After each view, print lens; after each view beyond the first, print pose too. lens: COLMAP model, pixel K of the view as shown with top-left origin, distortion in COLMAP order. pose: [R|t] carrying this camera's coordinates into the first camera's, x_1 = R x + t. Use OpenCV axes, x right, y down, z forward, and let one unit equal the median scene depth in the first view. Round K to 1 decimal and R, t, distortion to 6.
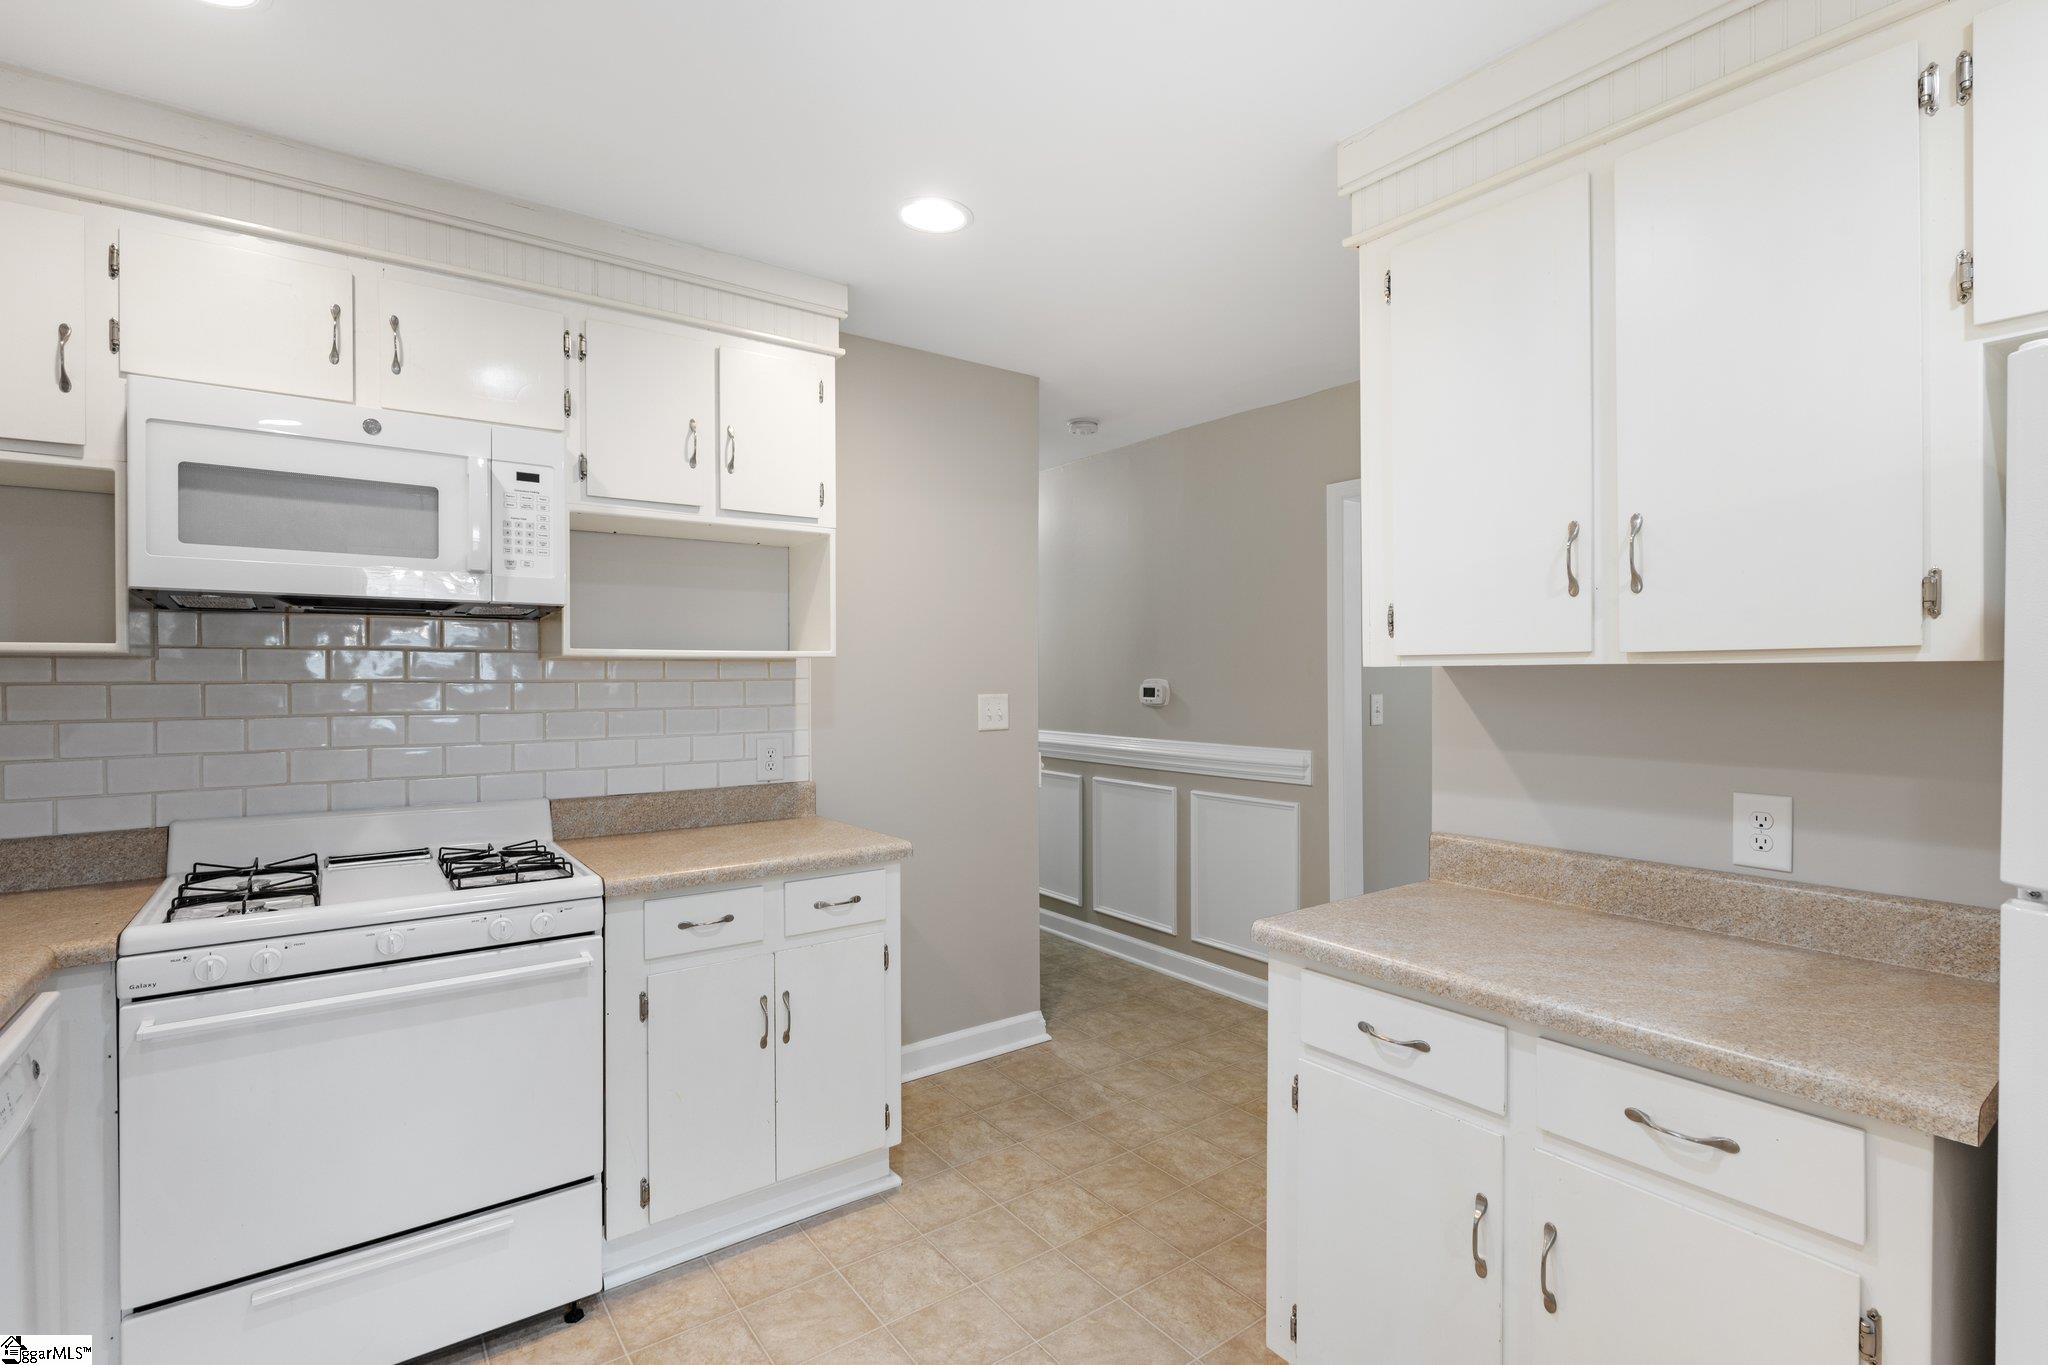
lens RADIAL K [[939.0, 0, 1025.9], [0, 939.0, 680.1], [0, 0, 1]] dist [-0.009086, 0.002672]
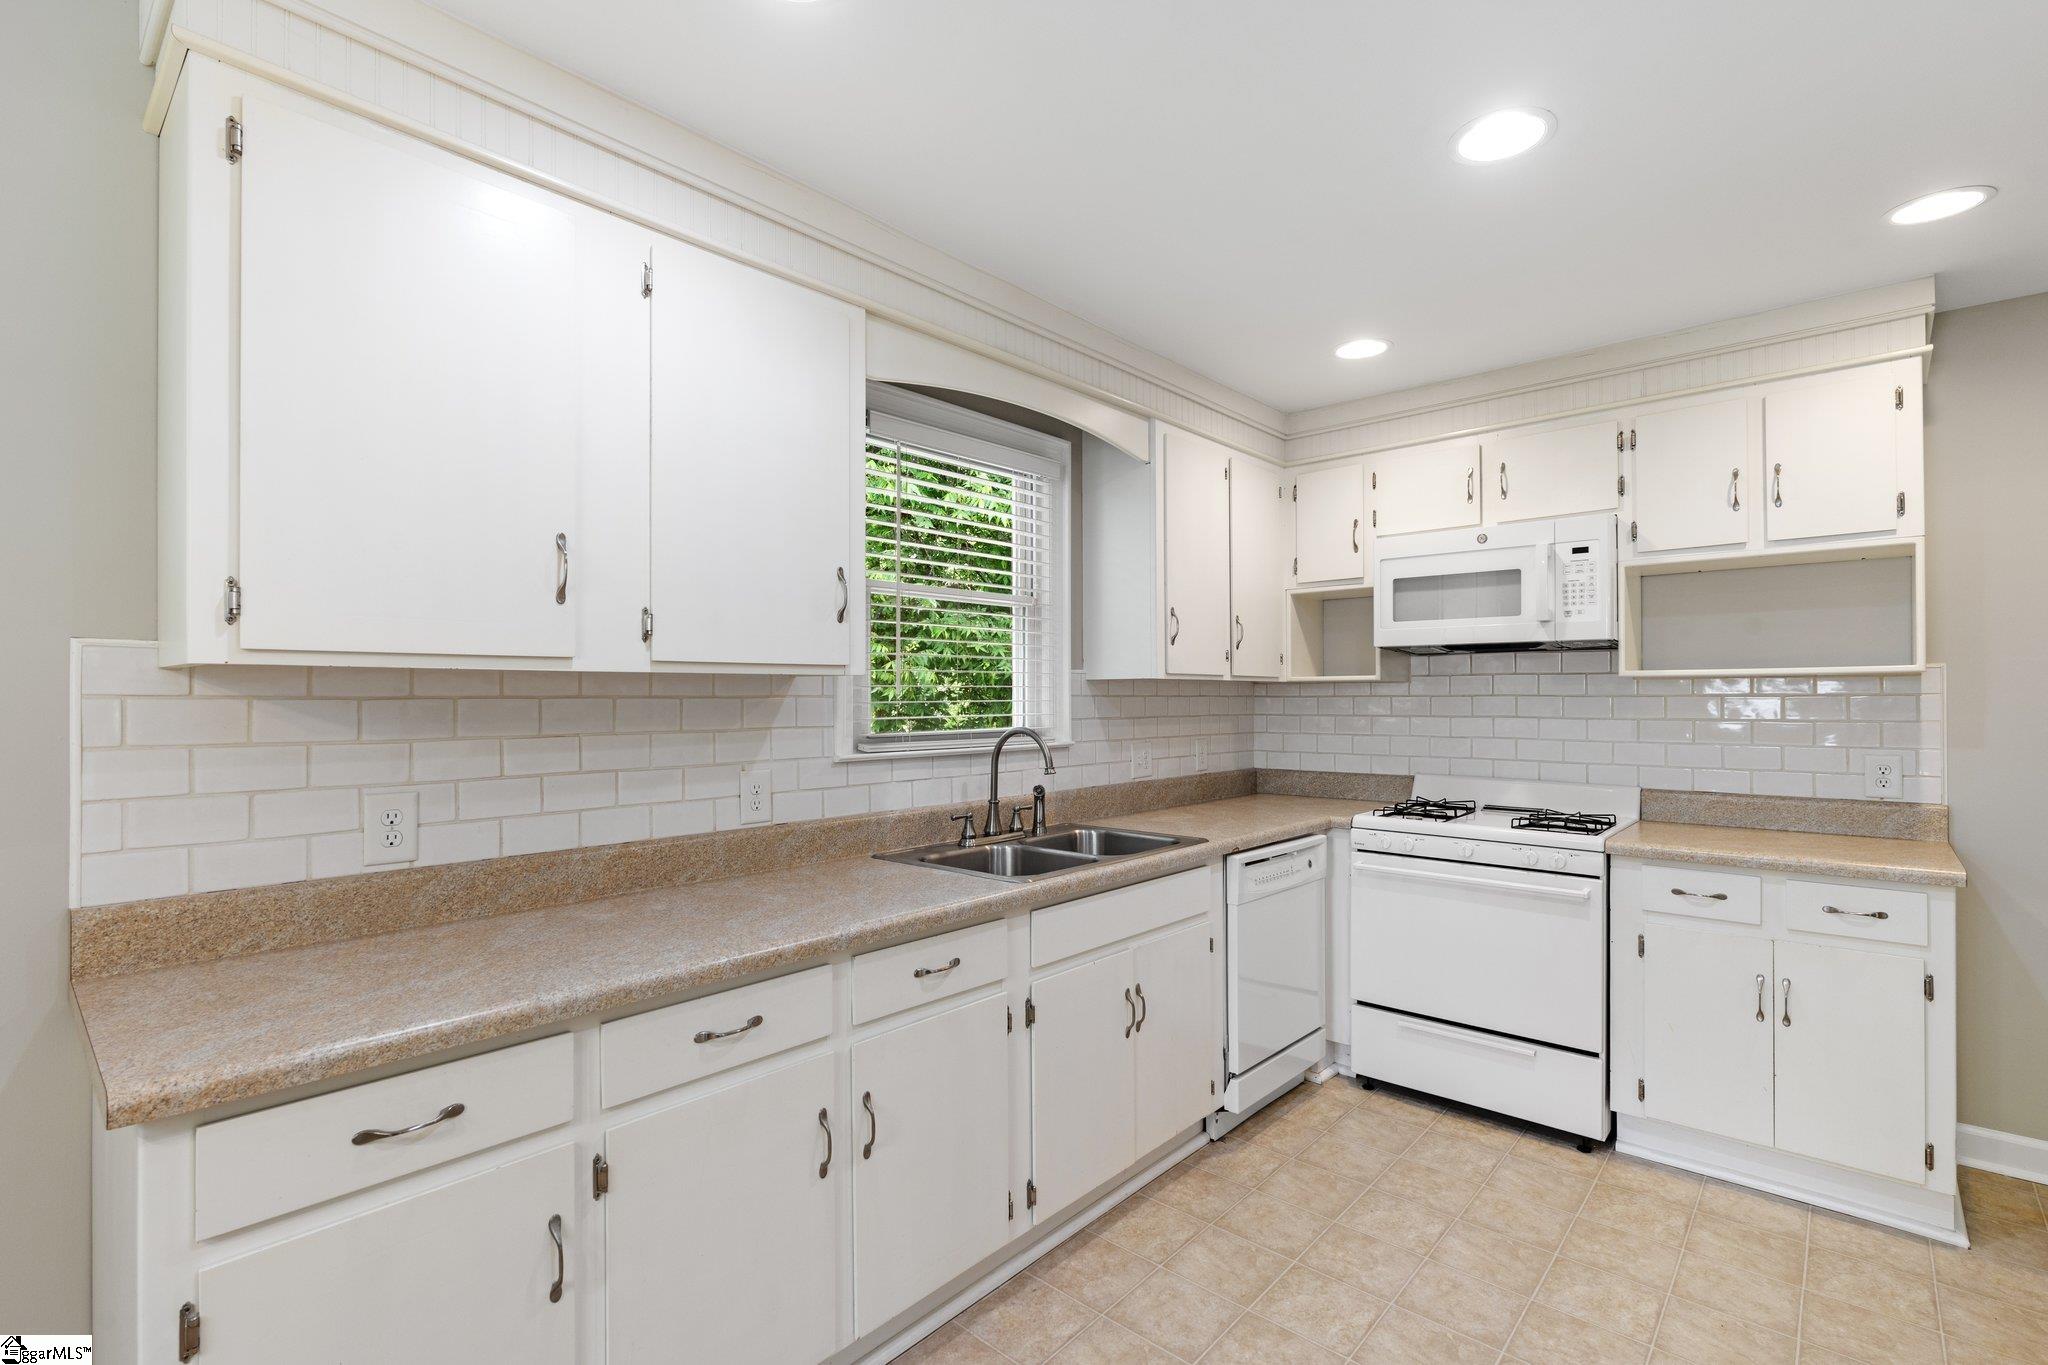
lens RADIAL K [[939.0, 0, 1028.8], [0, 939.0, 690.7], [0, 0, 1]] dist [-0.009086, 0.002672]
pose [[0.207866, -0.003748, -0.978150, 0.692305], [-0.002515, 0.999987, -0.004366, 0.002356], [0.978154, 0.003367, 0.207854, -0.103397]]
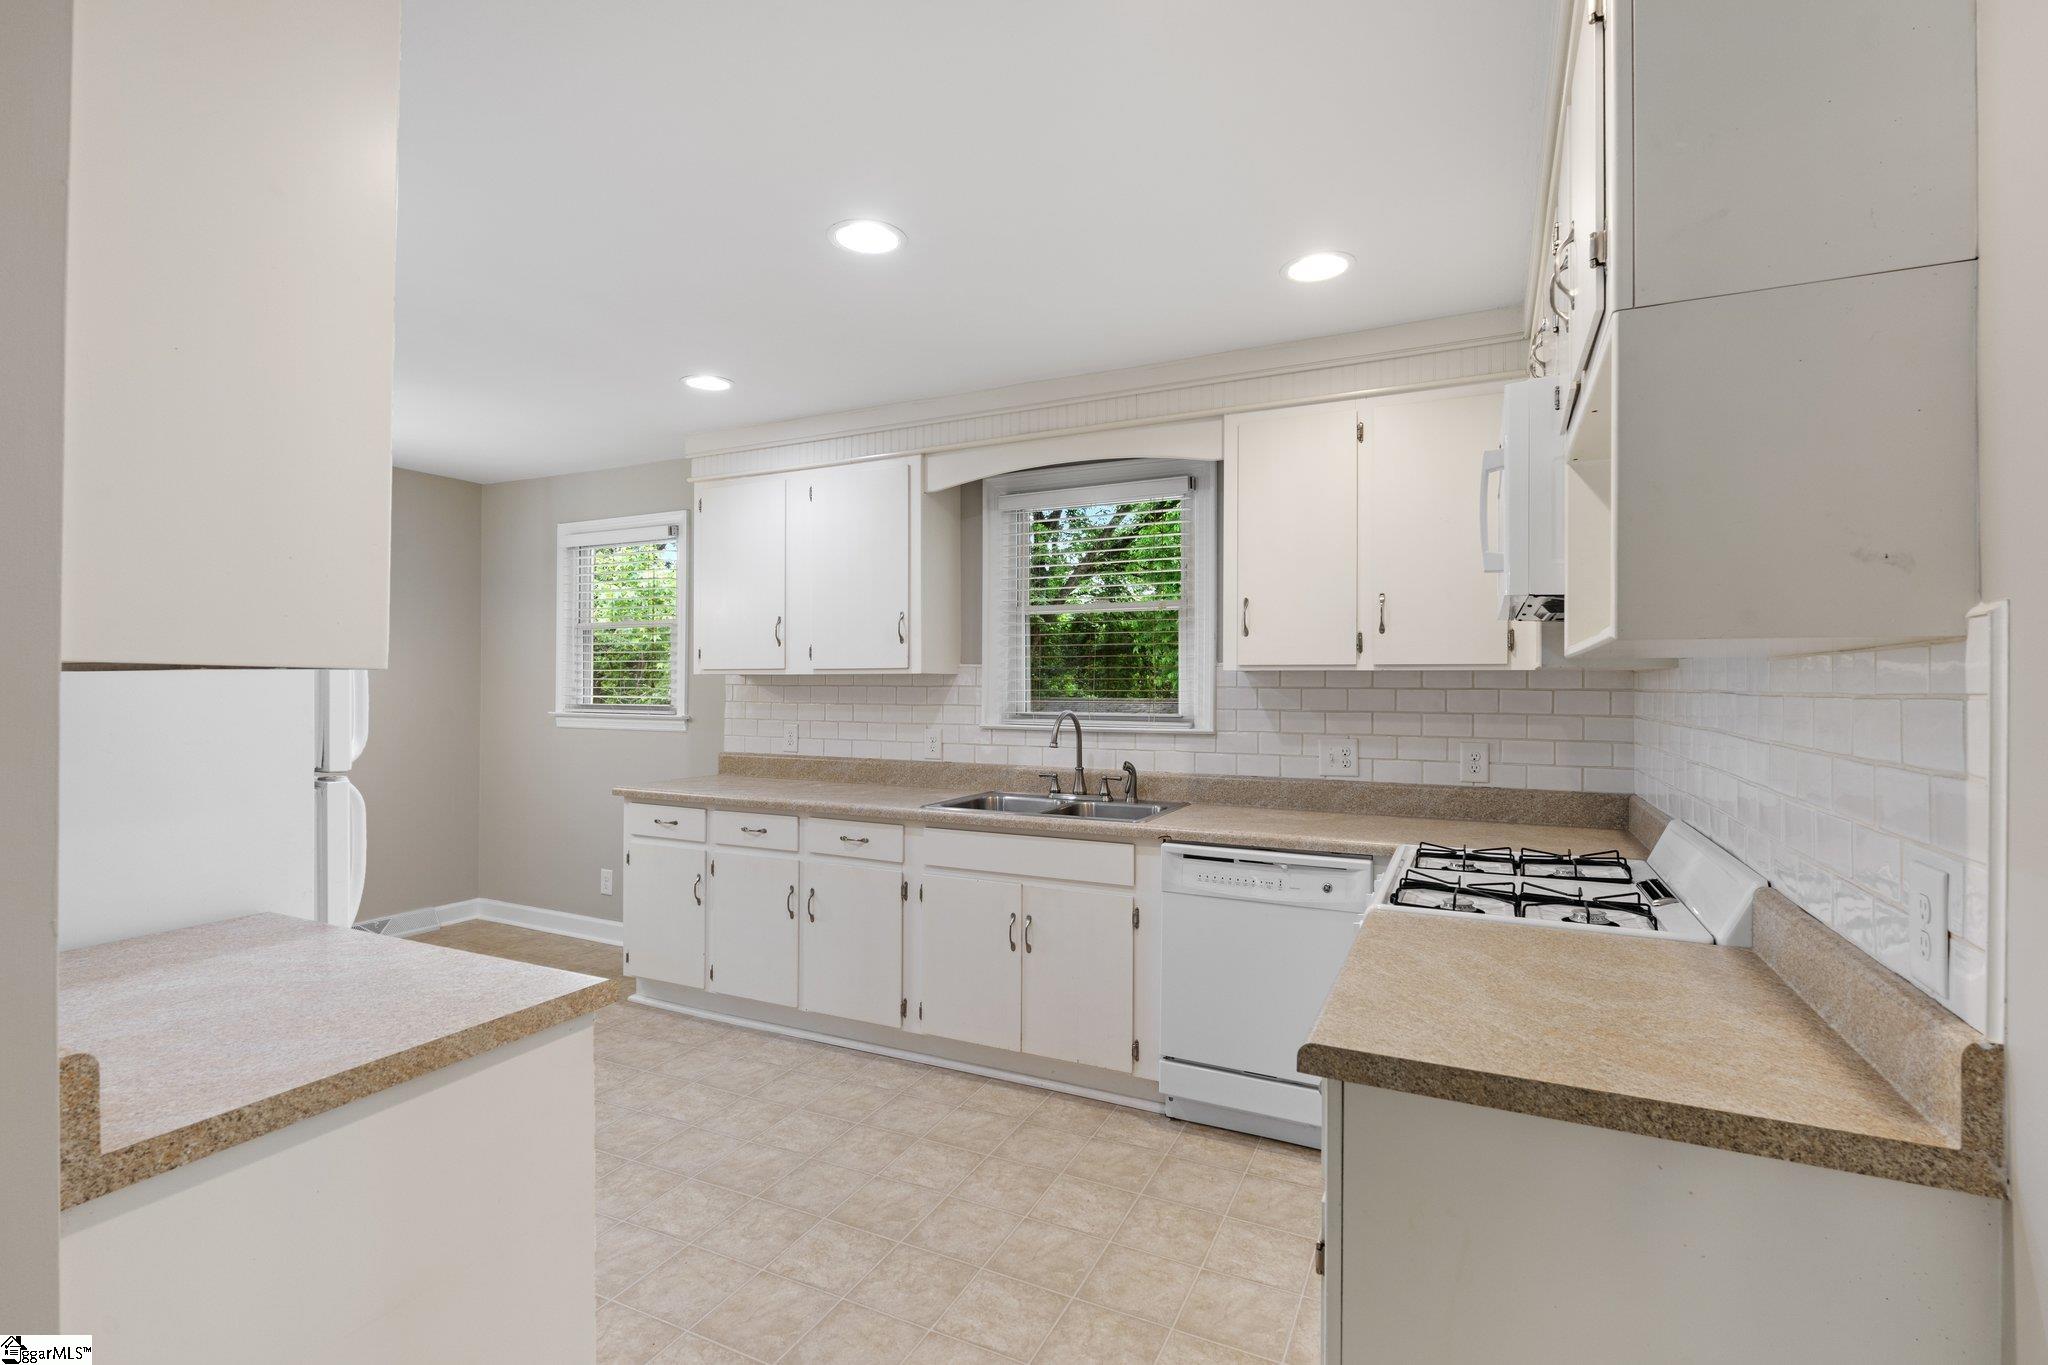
lens RADIAL K [[939.0, 0, 1021.5], [0, 939.0, 676.6], [0, 0, 1]] dist [-0.009086, 0.002672]
pose [[-0.887436, -0.002368, -0.460926, 0.261074], [-0.002127, 0.999997, -0.001041, -0.012260], [0.460927, 0.000056, -0.887438, 1.610469]]
